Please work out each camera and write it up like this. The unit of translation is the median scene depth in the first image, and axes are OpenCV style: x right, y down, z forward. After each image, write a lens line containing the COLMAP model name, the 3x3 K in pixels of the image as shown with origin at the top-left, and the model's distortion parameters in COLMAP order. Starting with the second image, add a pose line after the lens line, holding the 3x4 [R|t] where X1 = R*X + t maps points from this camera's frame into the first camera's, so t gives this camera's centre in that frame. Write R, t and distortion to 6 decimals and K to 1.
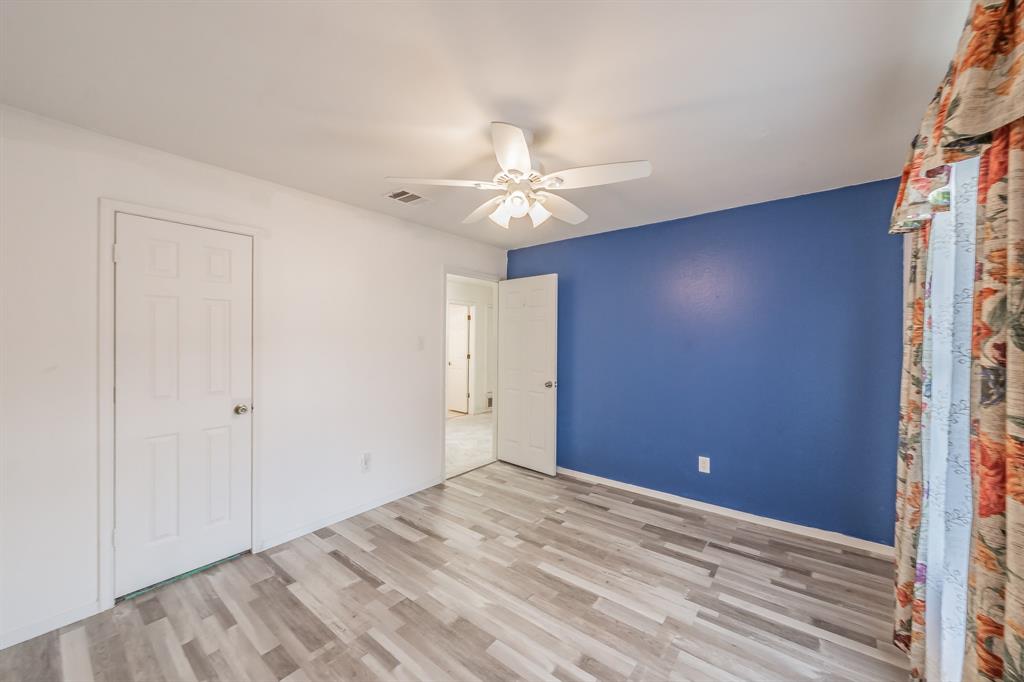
lens RADIAL K [[379.9, 0, 525.7], [0, 379.9, 336.1], [0, 0, 1]] dist [-0.000277, 0.000031]
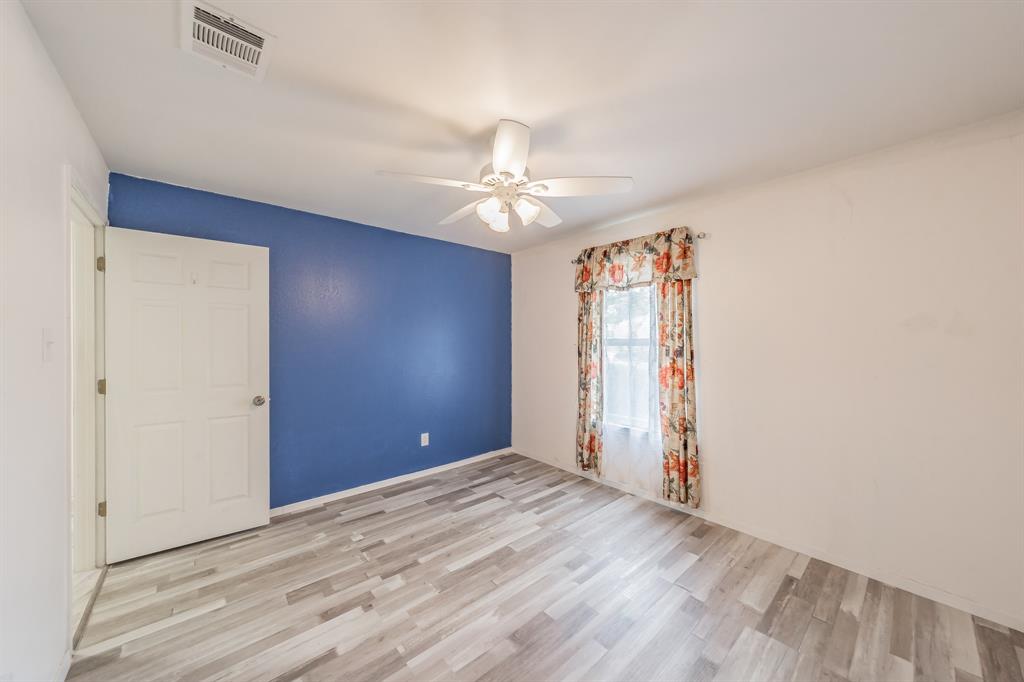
lens RADIAL K [[353.7, 0, 510.3], [0, 353.7, 341.9], [0, 0, 1]] dist [-0.000797, -0.000169]
pose [[0.204918, -0.005127, 0.978766, -0.761057], [-0.009684, 0.999927, 0.007265, 0.010262], [-0.978731, -0.010967, 0.204853, 0.623010]]
